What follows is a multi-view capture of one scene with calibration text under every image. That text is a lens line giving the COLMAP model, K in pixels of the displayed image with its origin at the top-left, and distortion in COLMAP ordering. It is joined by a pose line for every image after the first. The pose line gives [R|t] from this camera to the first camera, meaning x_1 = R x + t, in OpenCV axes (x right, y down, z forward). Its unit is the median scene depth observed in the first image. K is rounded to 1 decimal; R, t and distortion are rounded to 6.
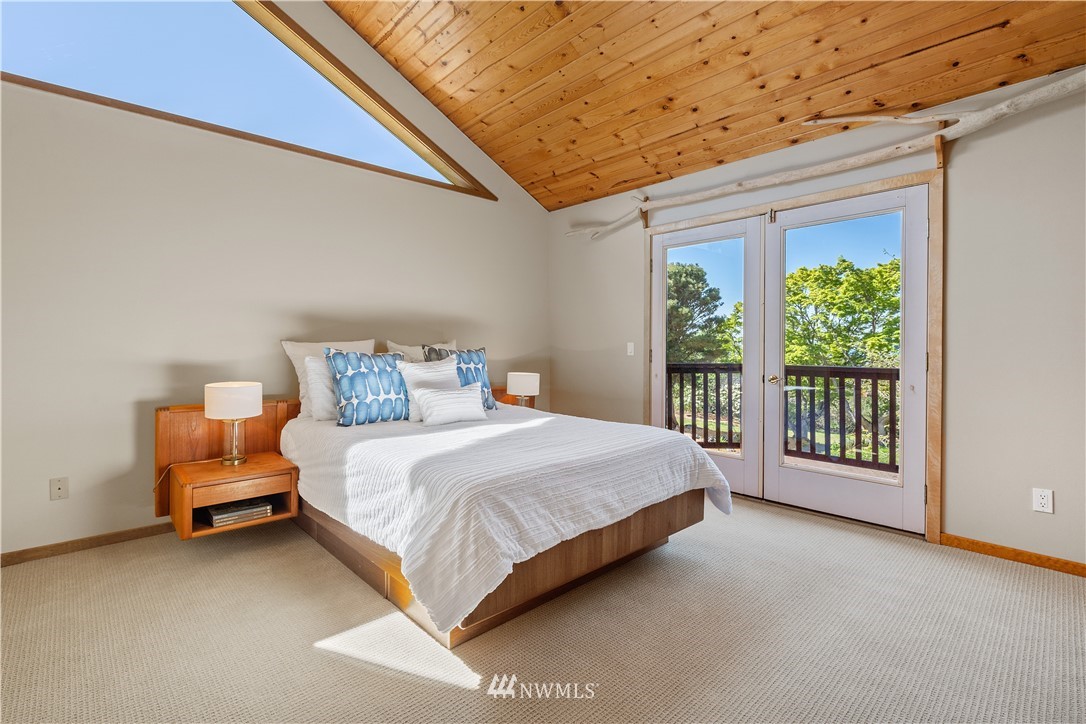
lens RADIAL K [[493.9, 0, 536.8], [0, 493.9, 352.5], [0, 0, 1]] dist [0.002289, 0.000332]
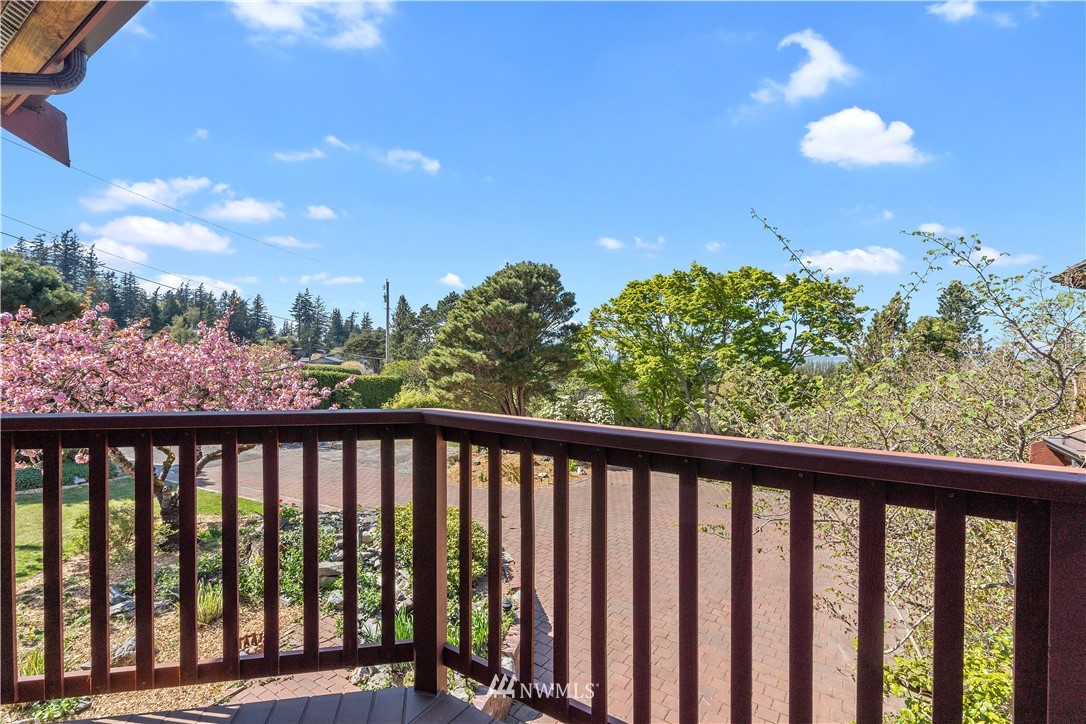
lens RADIAL K [[493.9, 0, 539.1], [0, 493.9, 364.4], [0, 0, 1]] dist [0.002289, 0.000332]
pose [[0.969295, 0.001910, 0.245894, 0.109634], [-0.003208, 0.999983, 0.004882, -0.002744], [-0.245881, -0.005521, 0.969284, 0.177627]]
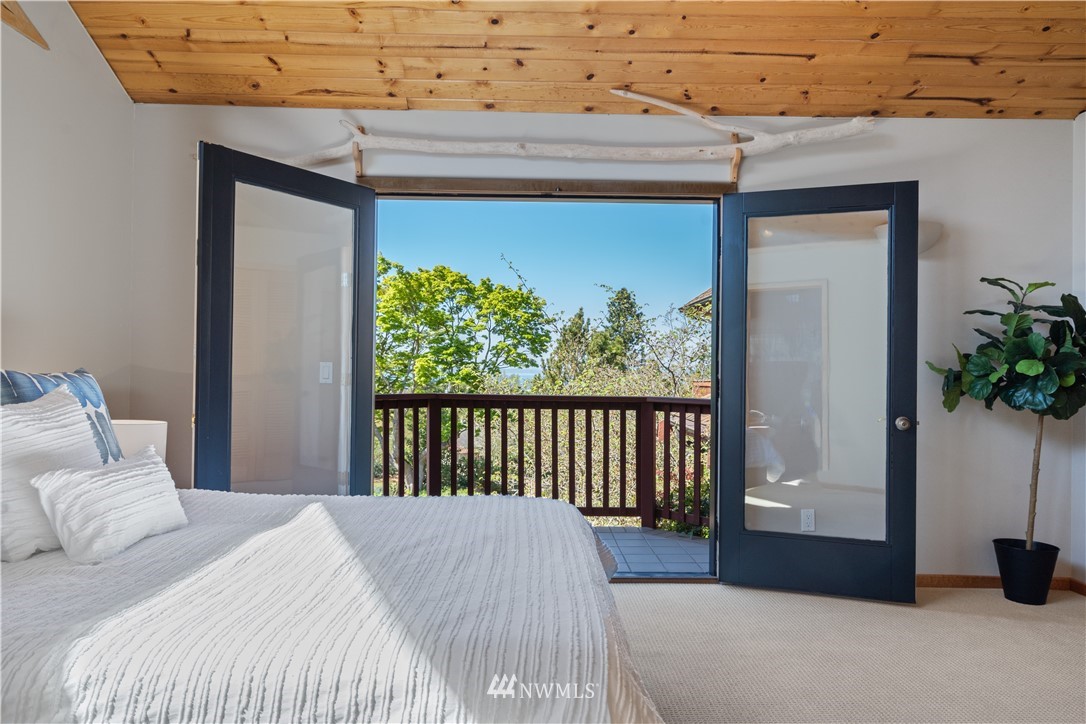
lens RADIAL K [[719.0, 0, 537.5], [0, 719.0, 365.6], [0, 0, 1]] dist [0.007642, 0.002276]
pose [[0.675043, 0.011930, 0.737682, -0.065513], [-0.001464, 0.999889, -0.014830, -0.000664], [-0.737777, 0.008931, 0.674986, 0.052370]]
